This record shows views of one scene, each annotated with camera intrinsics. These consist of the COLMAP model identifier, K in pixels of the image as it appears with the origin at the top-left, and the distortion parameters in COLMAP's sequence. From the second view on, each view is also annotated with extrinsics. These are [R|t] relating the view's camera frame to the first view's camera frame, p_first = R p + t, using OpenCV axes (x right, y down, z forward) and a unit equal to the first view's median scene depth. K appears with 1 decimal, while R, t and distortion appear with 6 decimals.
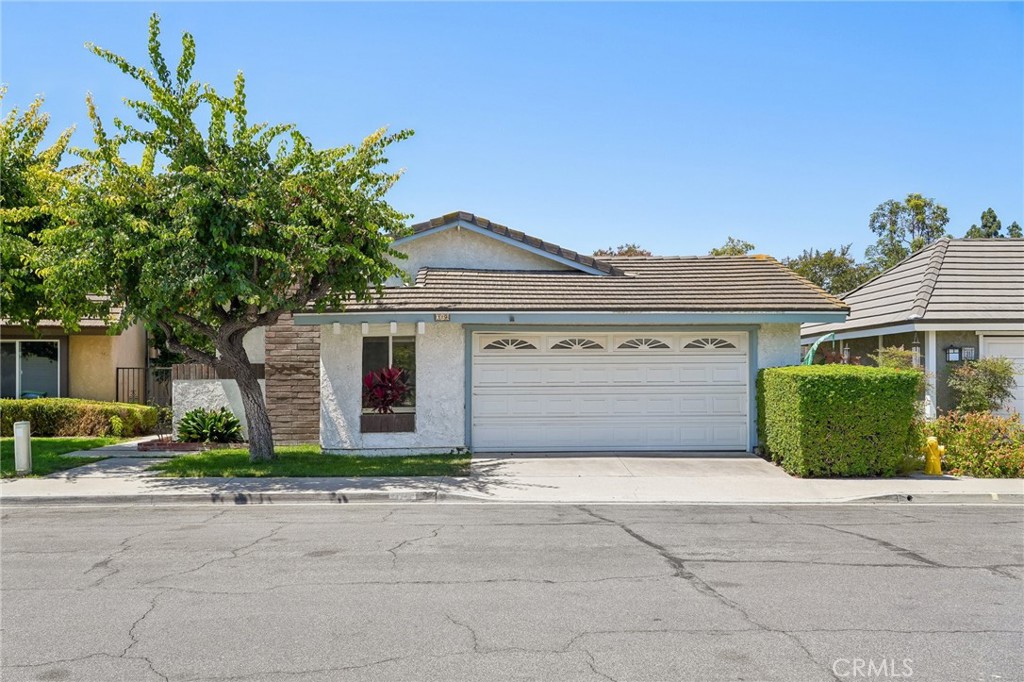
lens RADIAL K [[883.4, 0, 512.0], [0, 883.4, 341.0], [0, 0, 1]] dist [0.006518, 0.000381]
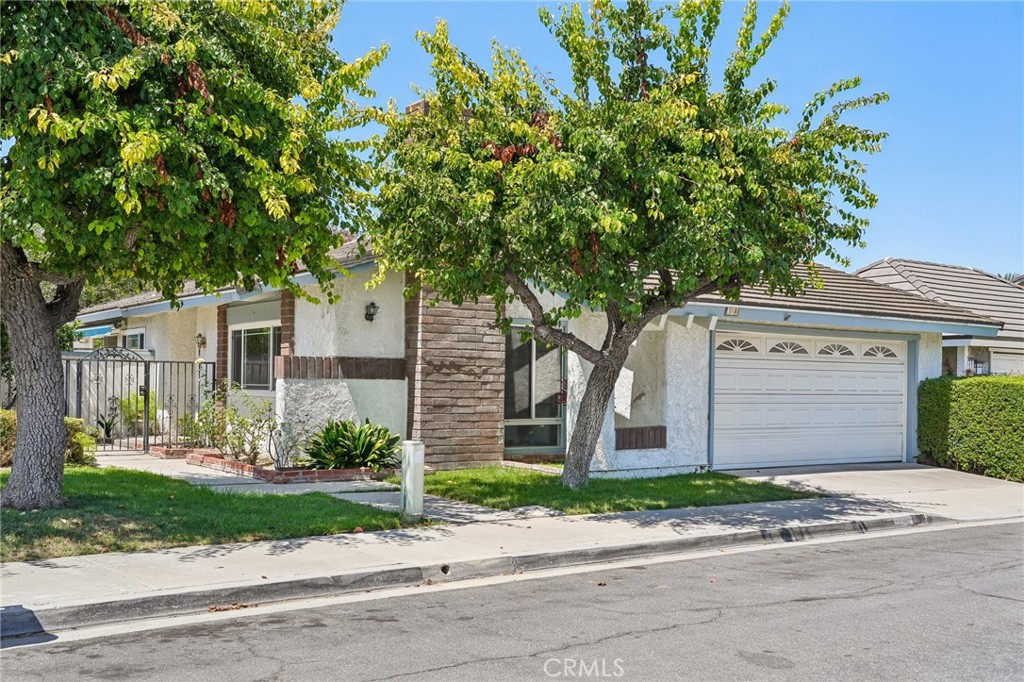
lens RADIAL K [[1043.3, 0, 512.0], [0, 1043.3, 341.0], [0, 0, 1]] dist [0.008130, 0.001728]
pose [[0.845186, 0.037464, 0.533158, -0.735389], [-0.038706, 0.999211, -0.008854, 0.016965], [-0.533069, -0.013153, 0.845970, 0.247434]]
